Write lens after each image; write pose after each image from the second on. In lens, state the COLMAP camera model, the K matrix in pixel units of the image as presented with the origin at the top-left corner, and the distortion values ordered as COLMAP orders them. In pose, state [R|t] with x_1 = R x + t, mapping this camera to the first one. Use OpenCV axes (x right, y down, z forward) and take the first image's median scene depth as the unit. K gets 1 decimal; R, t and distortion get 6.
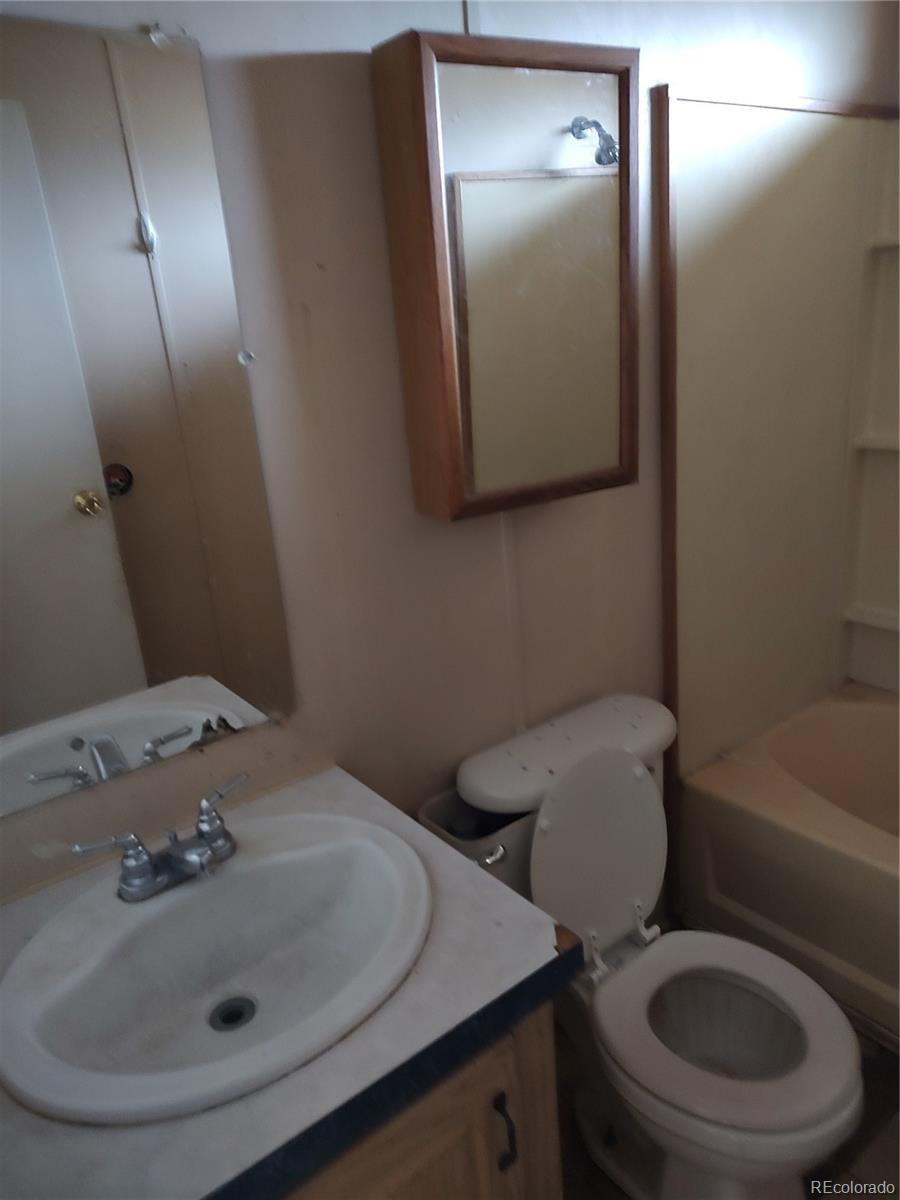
lens RADIAL K [[860.3, 0, 450.8], [0, 860.3, 598.7], [0, 0, 1]] dist [0.003365, 0.000086]
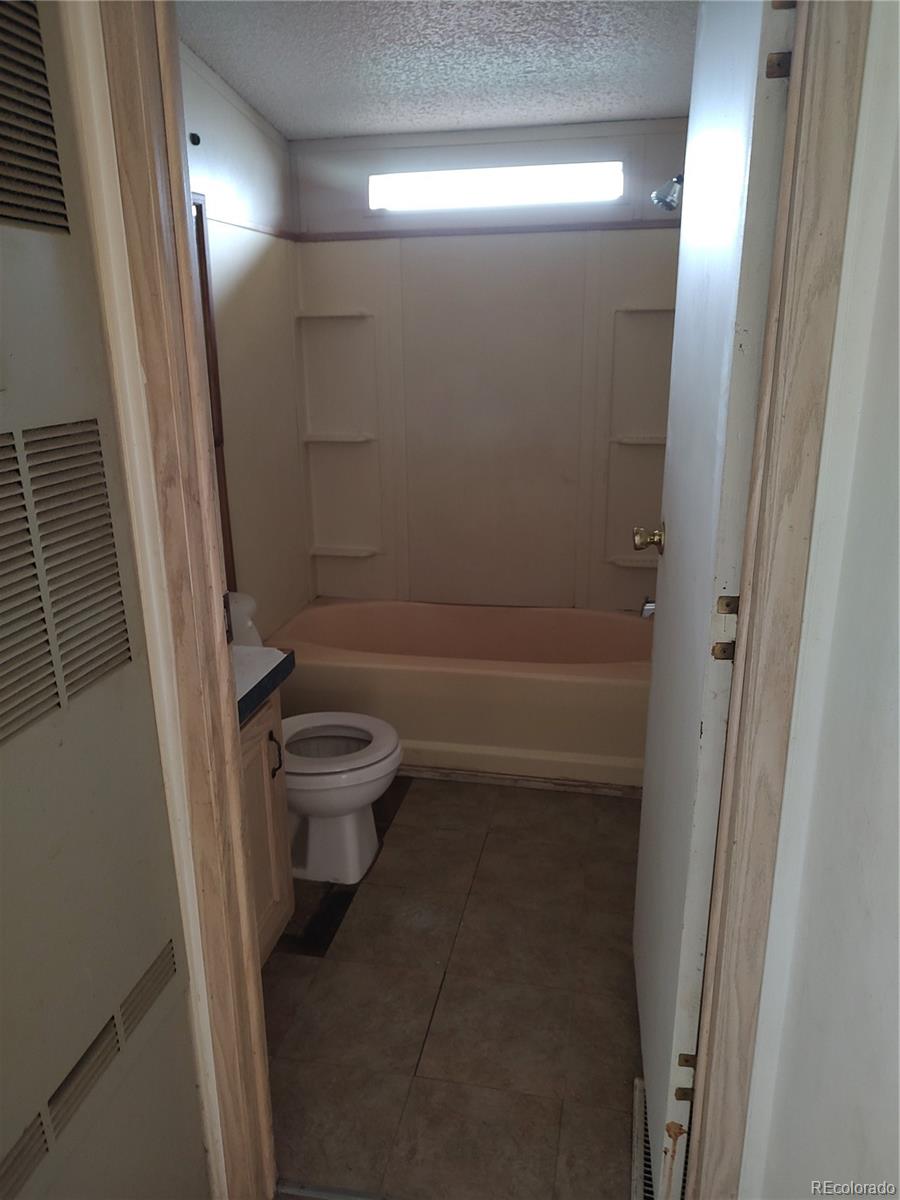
lens RADIAL K [[860.3, 0, 448.7], [0, 860.3, 598.9], [0, 0, 1]] dist [0.003365, 0.000086]
pose [[0.755050, -0.126067, 0.643433, -0.433267], [0.166451, 0.986047, -0.002131, 0.181251], [-0.634187, 0.108709, 0.765499, -0.391023]]
